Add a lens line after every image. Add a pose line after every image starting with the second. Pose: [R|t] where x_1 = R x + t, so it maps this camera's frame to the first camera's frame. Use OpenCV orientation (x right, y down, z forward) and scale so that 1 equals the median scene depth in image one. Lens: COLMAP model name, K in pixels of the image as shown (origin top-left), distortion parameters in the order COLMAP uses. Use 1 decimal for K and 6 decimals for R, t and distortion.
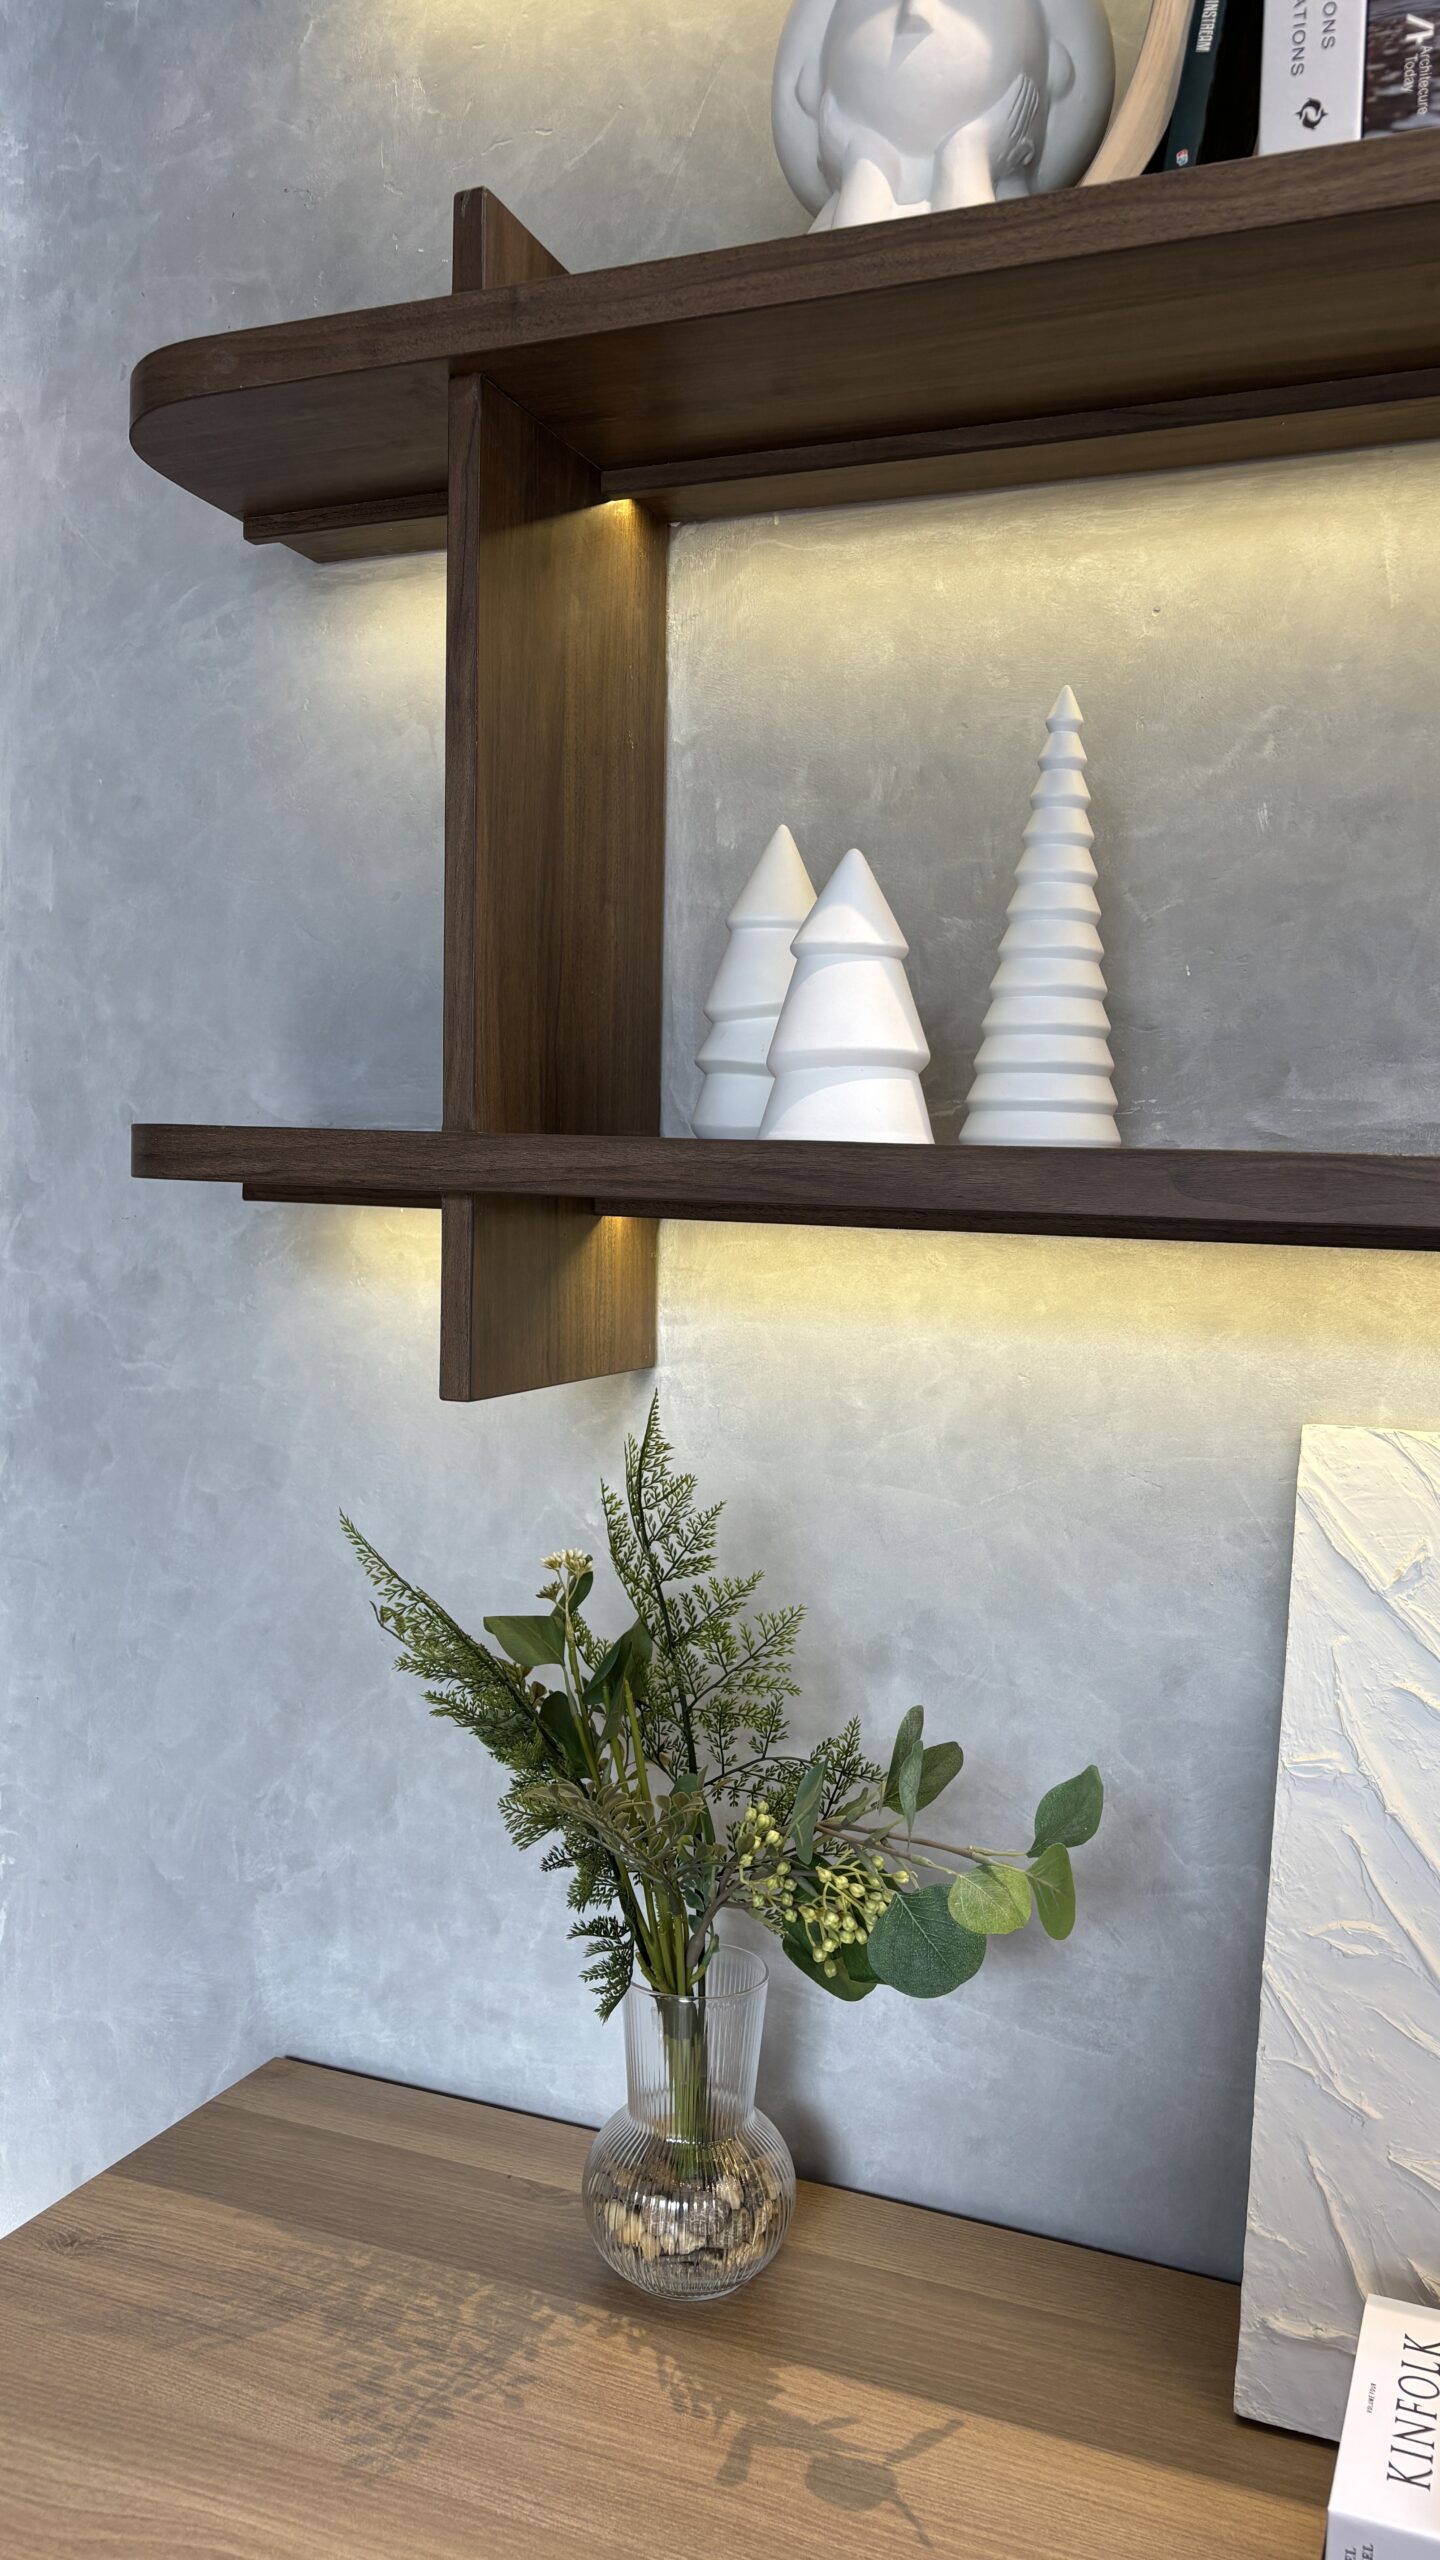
lens RADIAL K [[1934.8, 0, 714.6], [0, 1934.8, 1281.4], [0, 0, 1]] dist [0.044767, -0.043369]
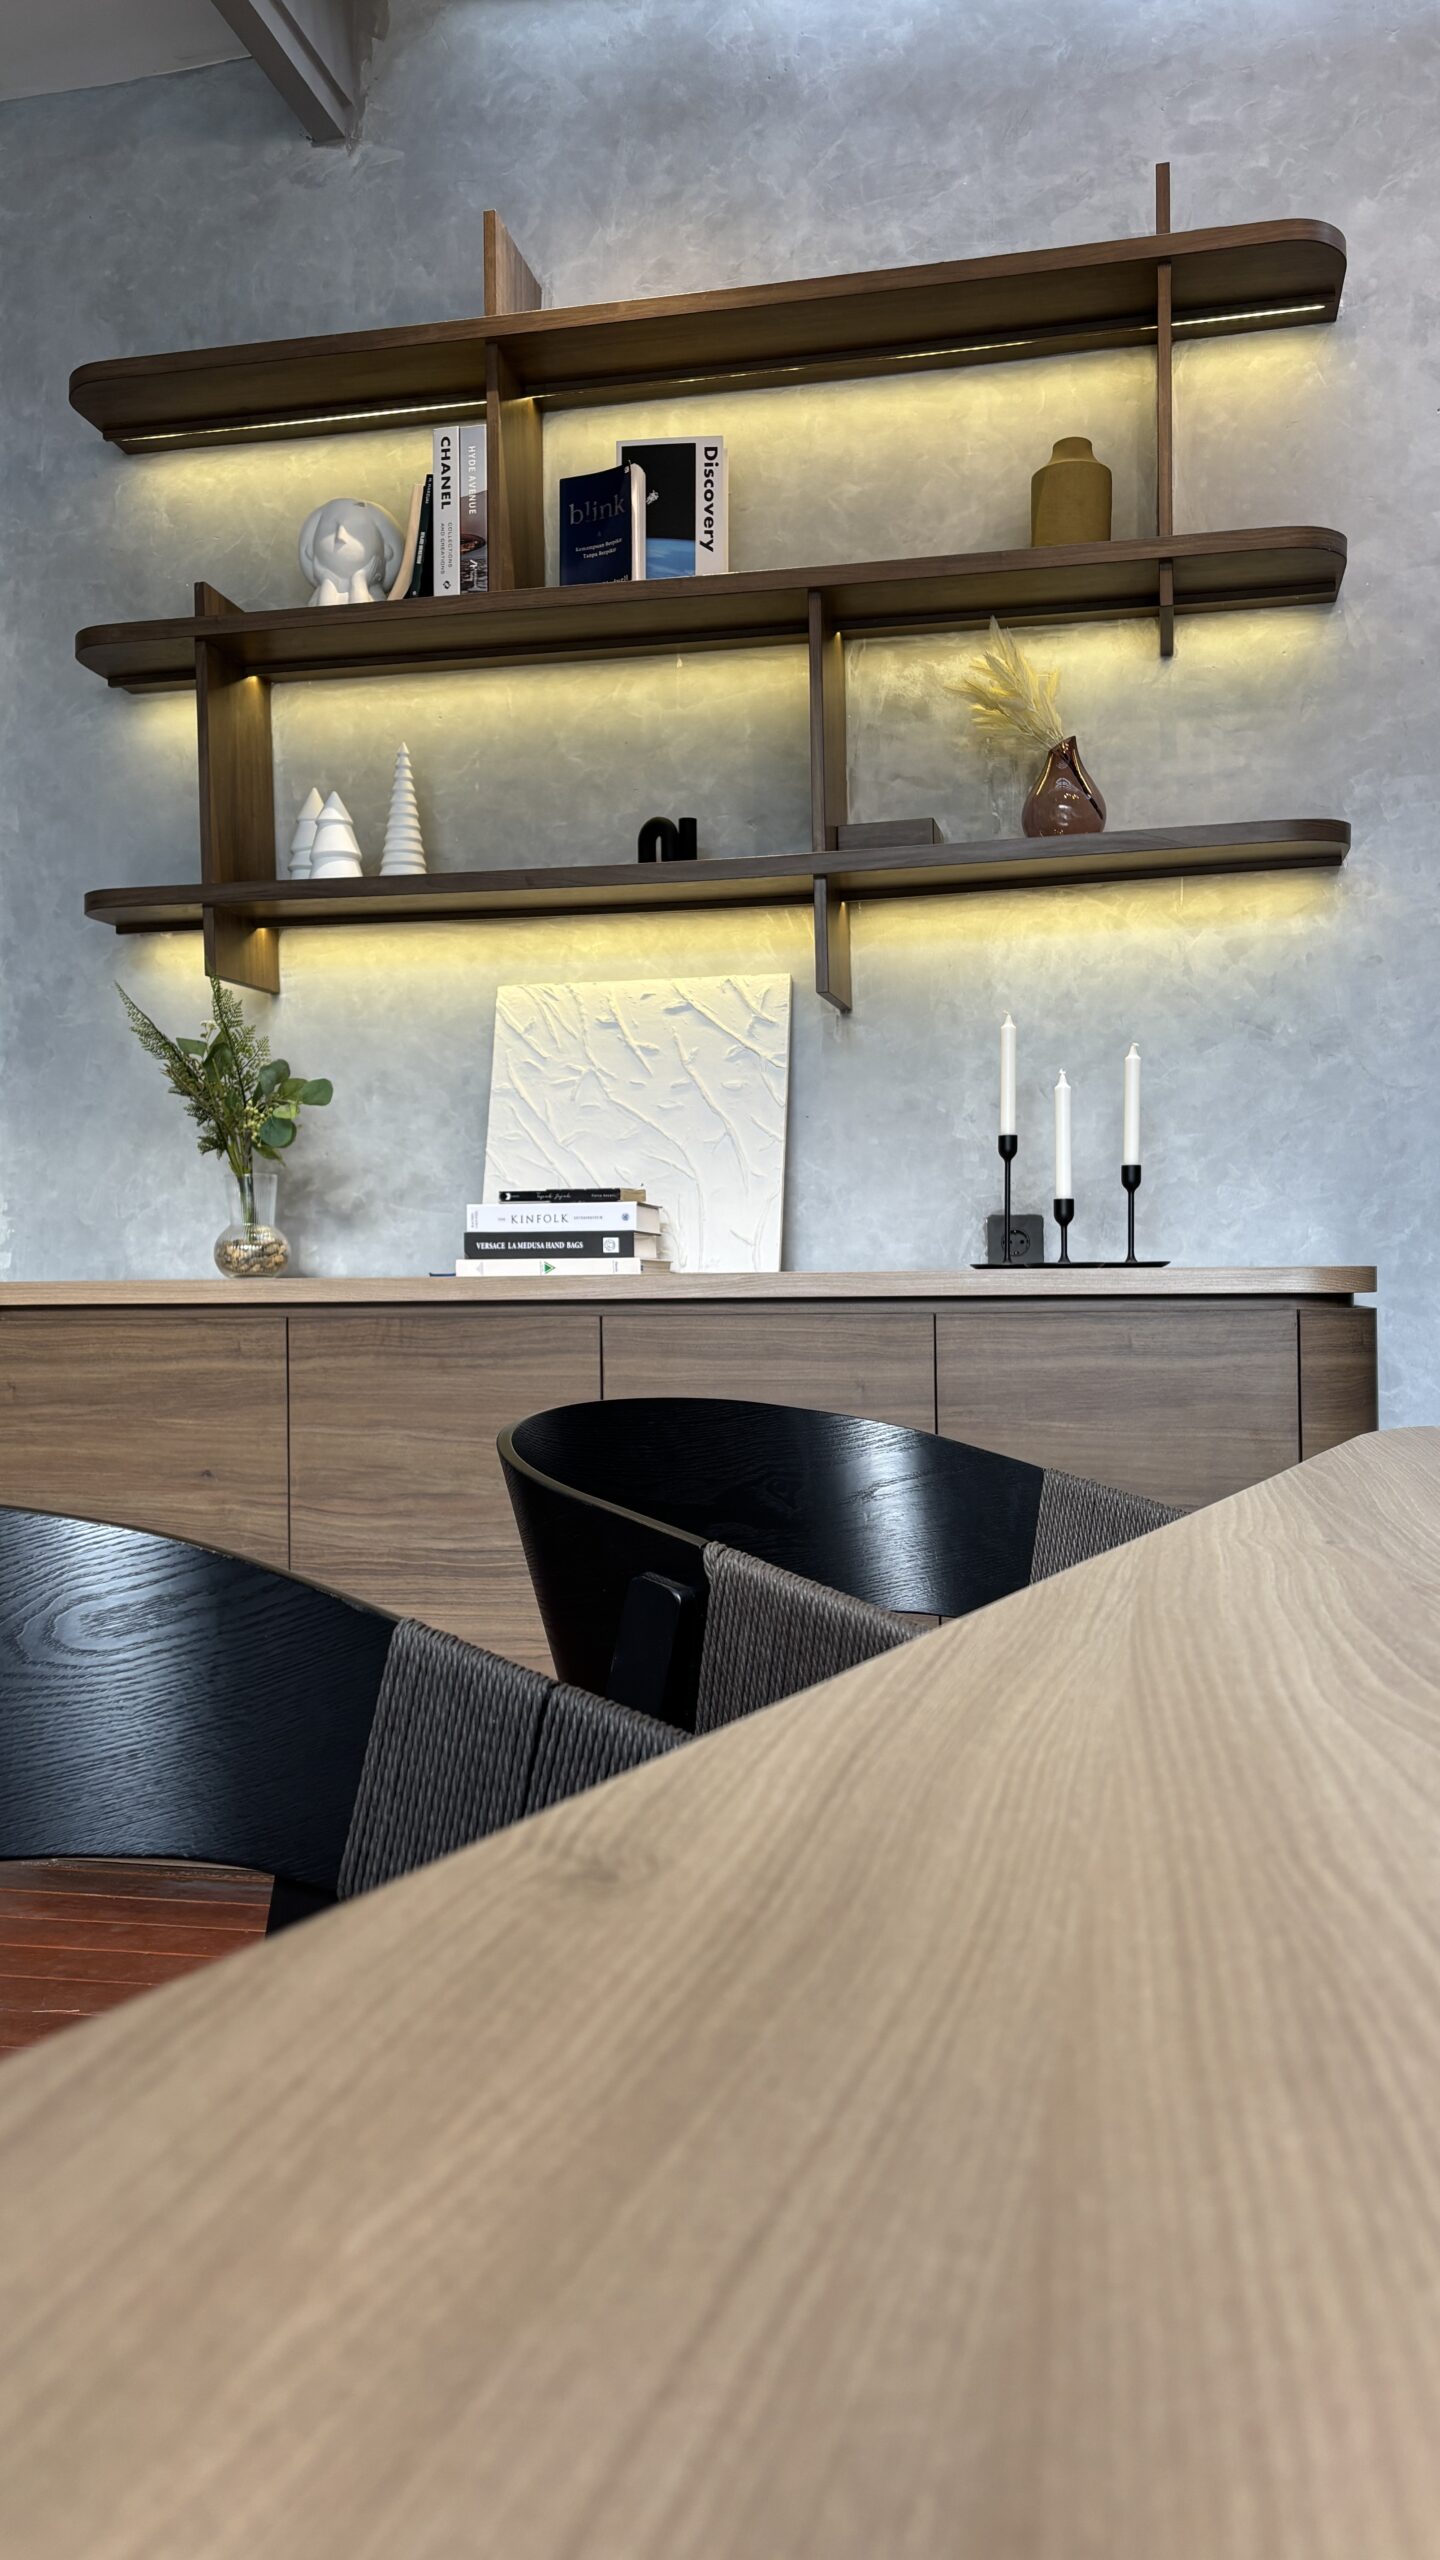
lens RADIAL K [[1934.8, 0, 719.7], [0, 1934.8, 1303.5], [0, 0, 1]] dist [0.044767, -0.043369]
pose [[0.982305, -0.042939, 0.182302, 0.067544], [0.047873, 0.998594, -0.022753, 0.643202], [-0.181068, 0.031078, 0.982979, -1.992606]]
